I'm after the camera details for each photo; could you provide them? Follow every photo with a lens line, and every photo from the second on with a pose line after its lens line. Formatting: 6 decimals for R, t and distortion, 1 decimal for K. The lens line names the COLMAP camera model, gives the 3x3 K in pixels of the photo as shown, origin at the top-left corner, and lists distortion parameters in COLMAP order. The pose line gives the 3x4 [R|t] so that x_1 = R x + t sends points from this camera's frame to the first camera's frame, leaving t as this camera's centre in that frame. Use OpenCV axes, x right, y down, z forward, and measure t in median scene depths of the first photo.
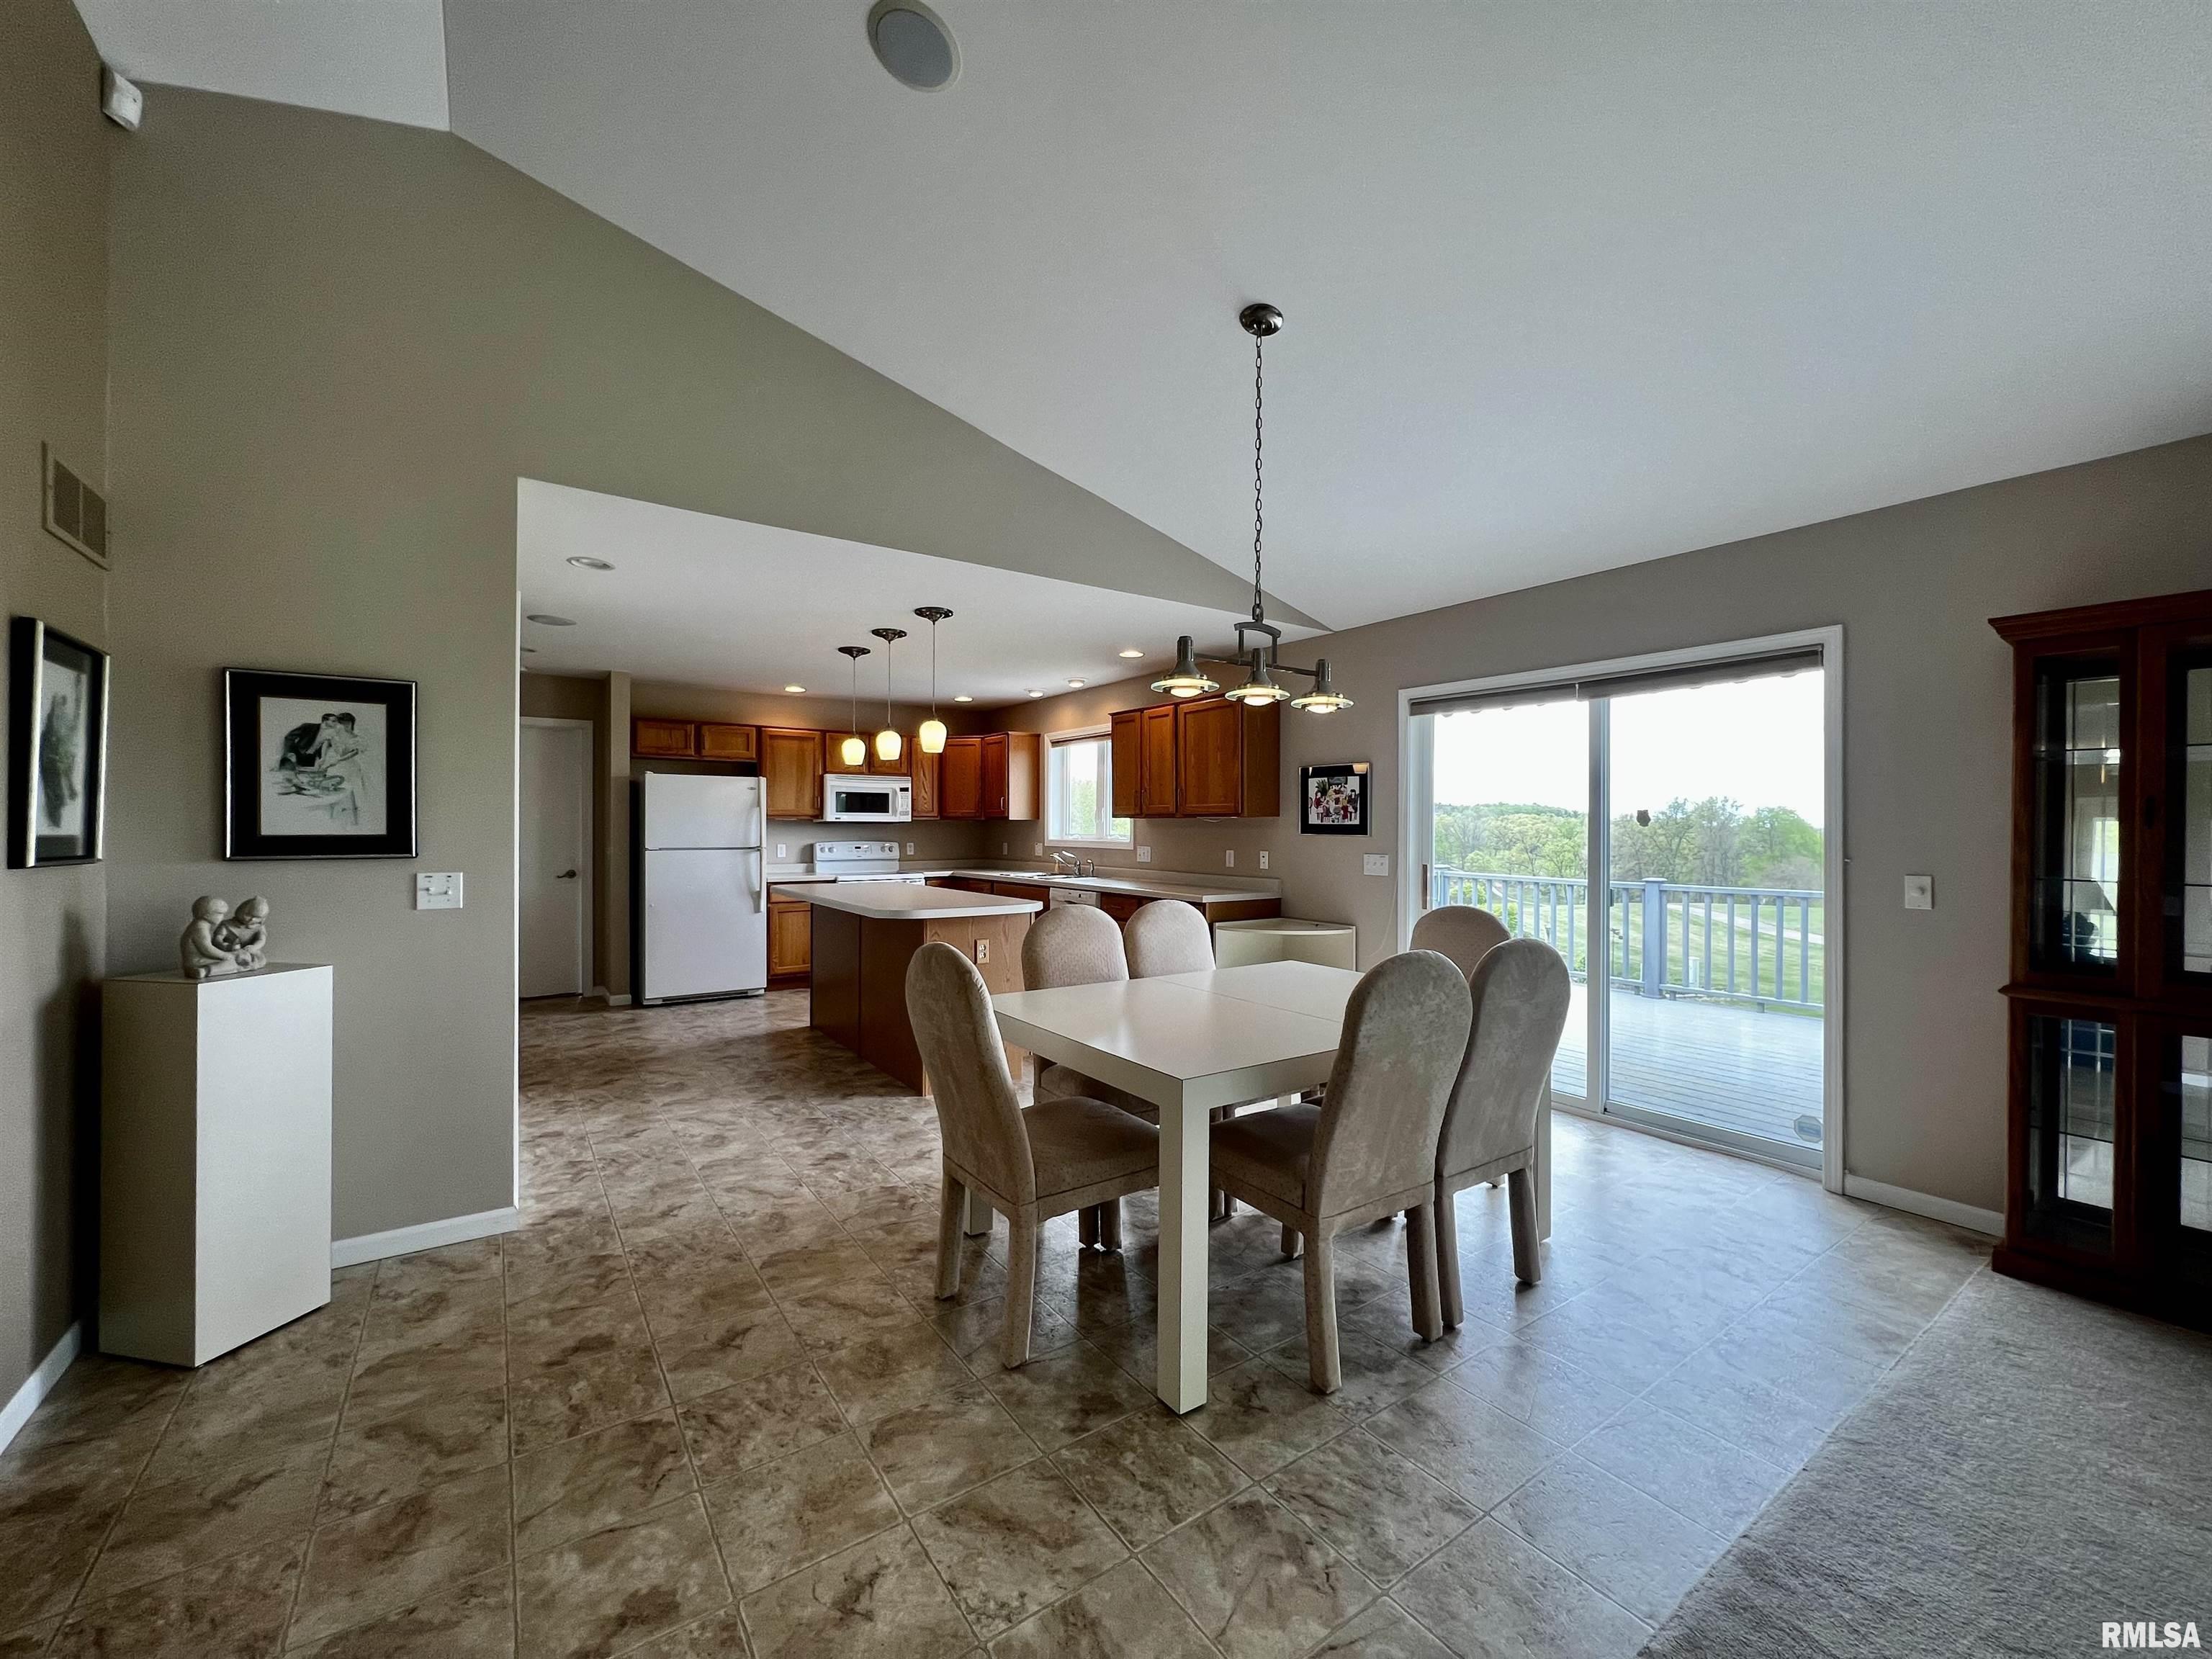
lens RADIAL K [[883.1, 0, 1102.5], [0, 883.1, 826.3], [0, 0, 1]] dist [-0.003035, 0.001267]
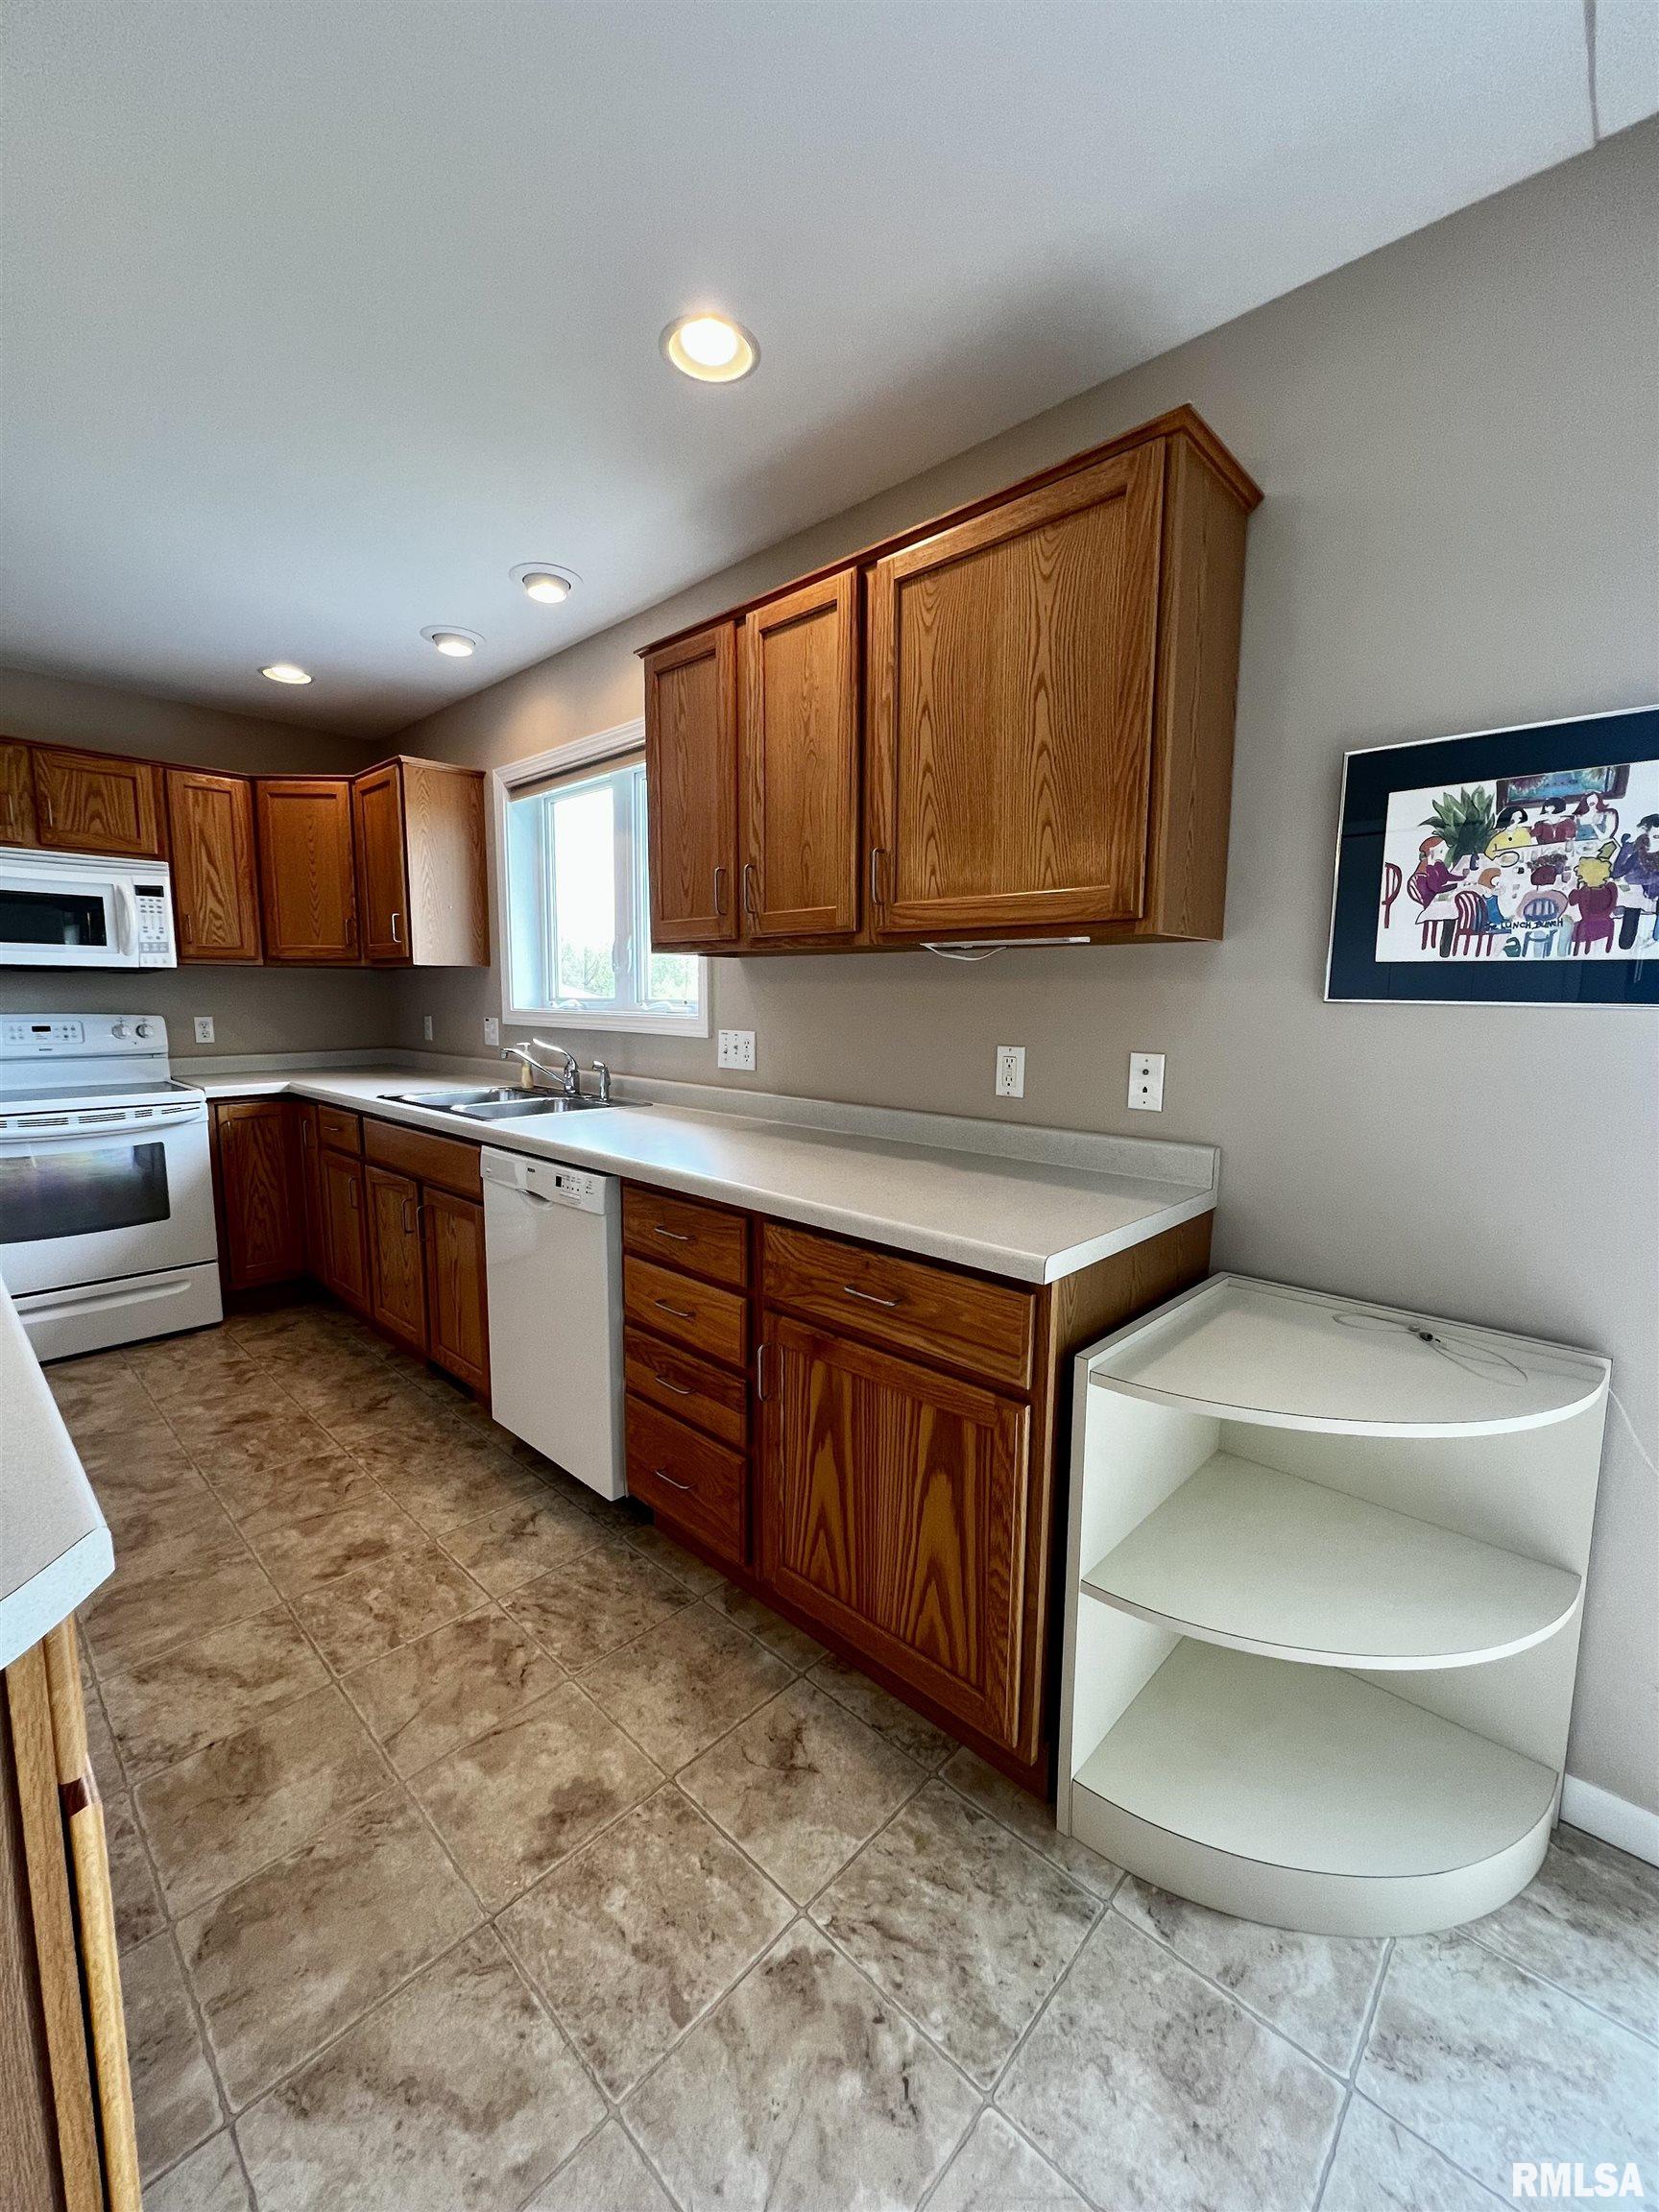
lens RADIAL K [[883.1, 0, 832.5], [0, 883.1, 1102.7], [0, 0, 1]] dist [-0.003035, 0.001267]
pose [[0.978035, -0.020444, 0.207435, 0.010775], [-0.005438, 0.992337, 0.123443, 0.009935], [-0.208369, -0.121859, 0.970429, 0.973589]]
